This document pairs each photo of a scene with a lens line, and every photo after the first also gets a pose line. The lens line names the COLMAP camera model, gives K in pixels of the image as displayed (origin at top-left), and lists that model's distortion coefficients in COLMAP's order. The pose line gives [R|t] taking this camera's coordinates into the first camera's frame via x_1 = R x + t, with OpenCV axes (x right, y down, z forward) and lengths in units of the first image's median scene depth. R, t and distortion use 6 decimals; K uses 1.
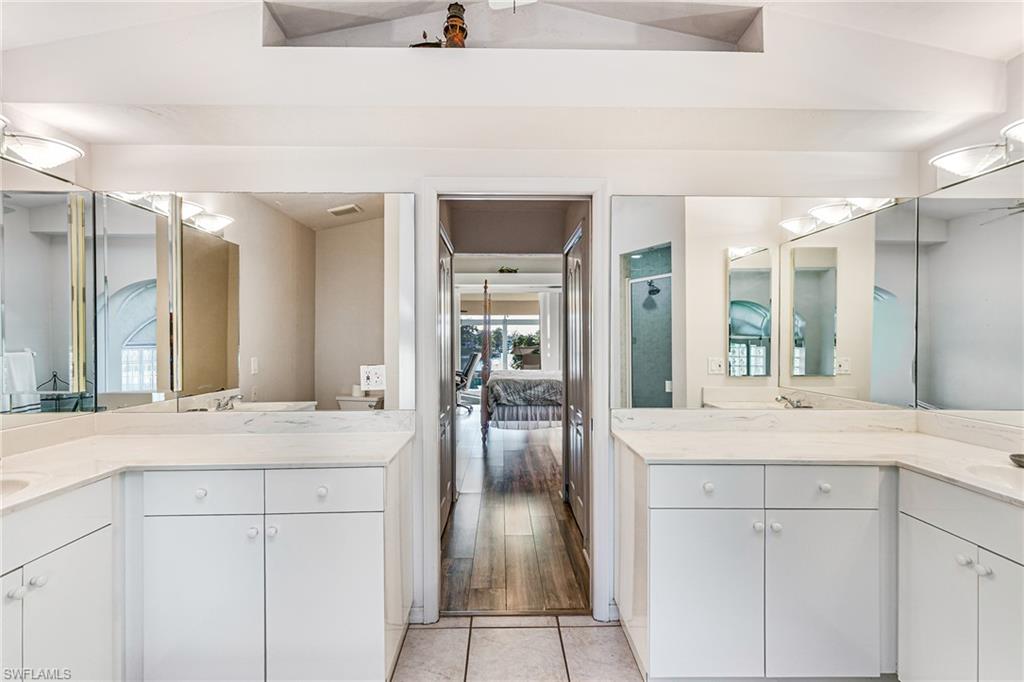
lens RADIAL K [[493.5, 0, 511.6], [0, 493.5, 340.9], [0, 0, 1]] dist [0.011011, -0.001131]
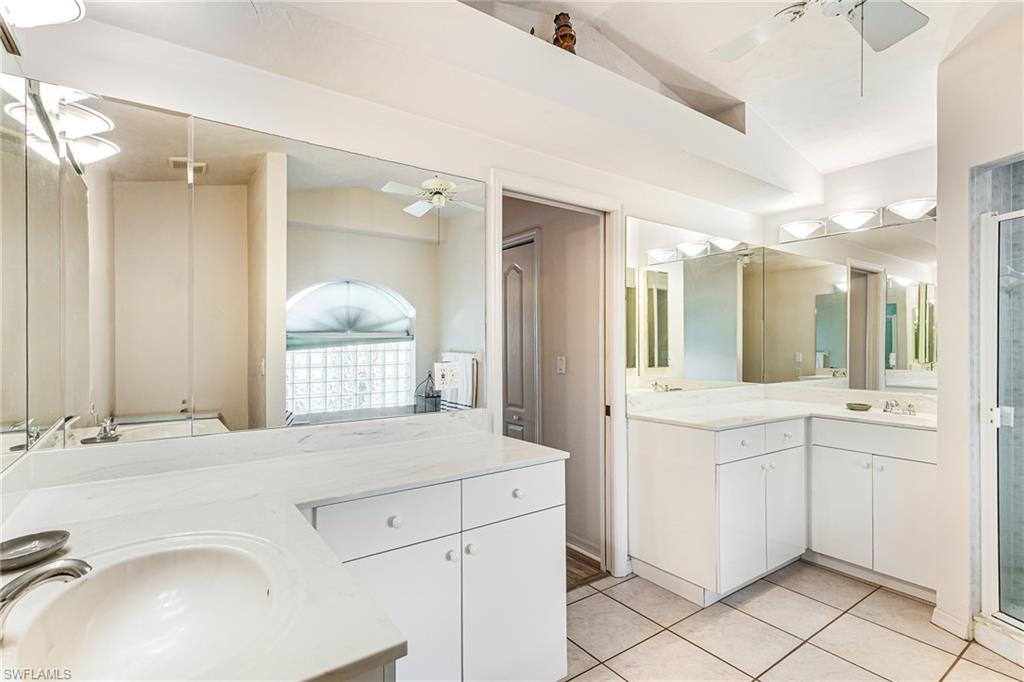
lens RADIAL K [[493.5, 0, 512.6], [0, 493.5, 340.3], [0, 0, 1]] dist [0.011011, -0.001131]
pose [[0.823029, 0.004769, 0.567979, -0.708524], [0.000955, 0.999952, -0.009779, 0.017962], [-0.567998, 0.008590, 0.822985, 0.182099]]
